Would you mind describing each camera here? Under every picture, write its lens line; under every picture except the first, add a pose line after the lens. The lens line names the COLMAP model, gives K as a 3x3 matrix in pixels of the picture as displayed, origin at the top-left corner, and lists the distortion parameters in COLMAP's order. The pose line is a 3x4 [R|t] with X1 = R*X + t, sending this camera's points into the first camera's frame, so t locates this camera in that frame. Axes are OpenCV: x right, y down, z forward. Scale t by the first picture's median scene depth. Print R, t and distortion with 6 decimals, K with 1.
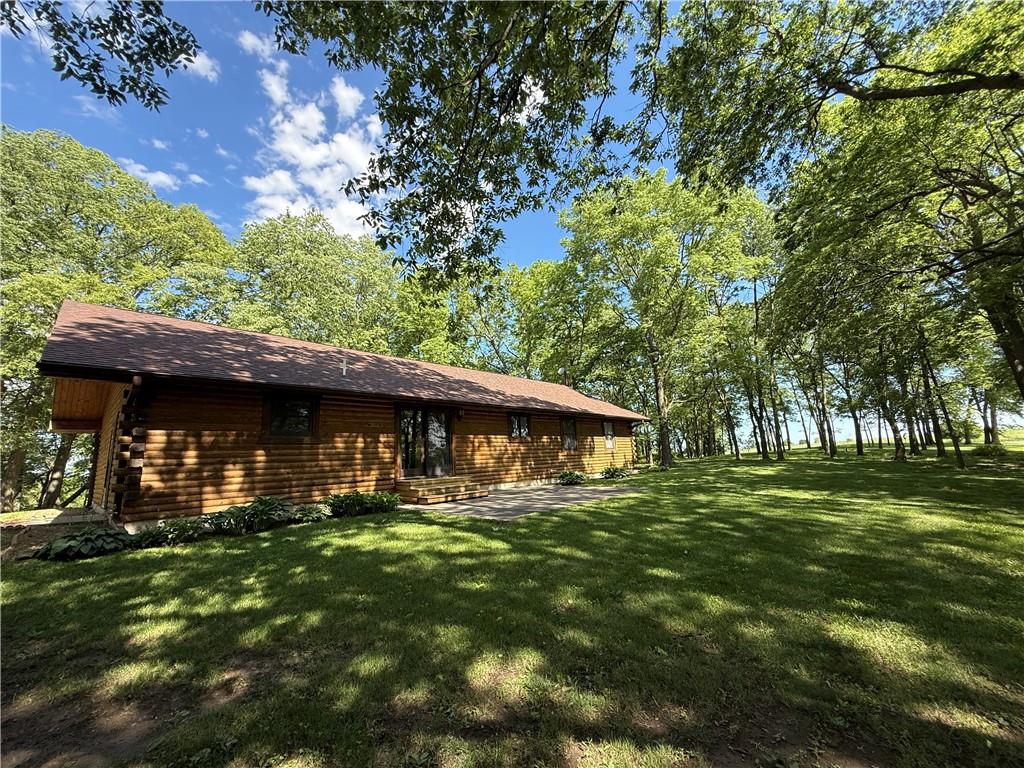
lens RADIAL K [[408.5, 0, 511.7], [0, 408.5, 384.7], [0, 0, 1]] dist [0.000307, -0.000096]
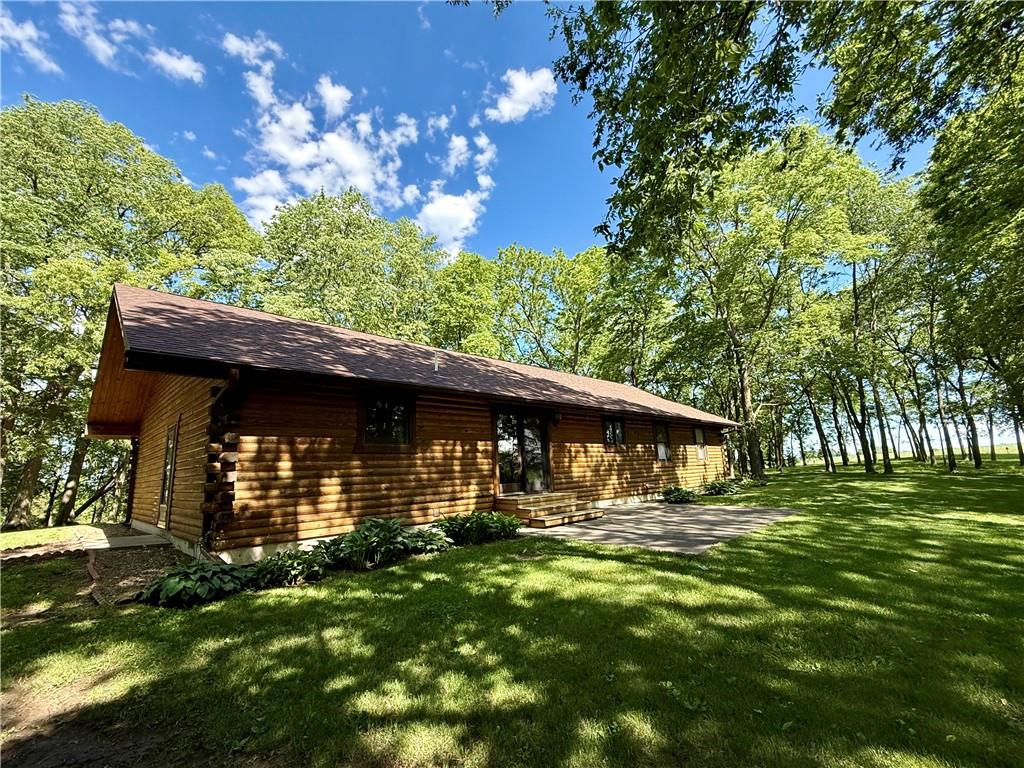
lens RADIAL K [[445.6, 0, 512.3], [0, 445.6, 385.1], [0, 0, 1]] dist [0.000098, 0.000346]
pose [[0.999383, -0.000422, -0.035110, -0.233960], [0.000245, 0.999987, -0.005053, 0.010908], [0.035112, 0.005041, 0.999371, 0.099024]]
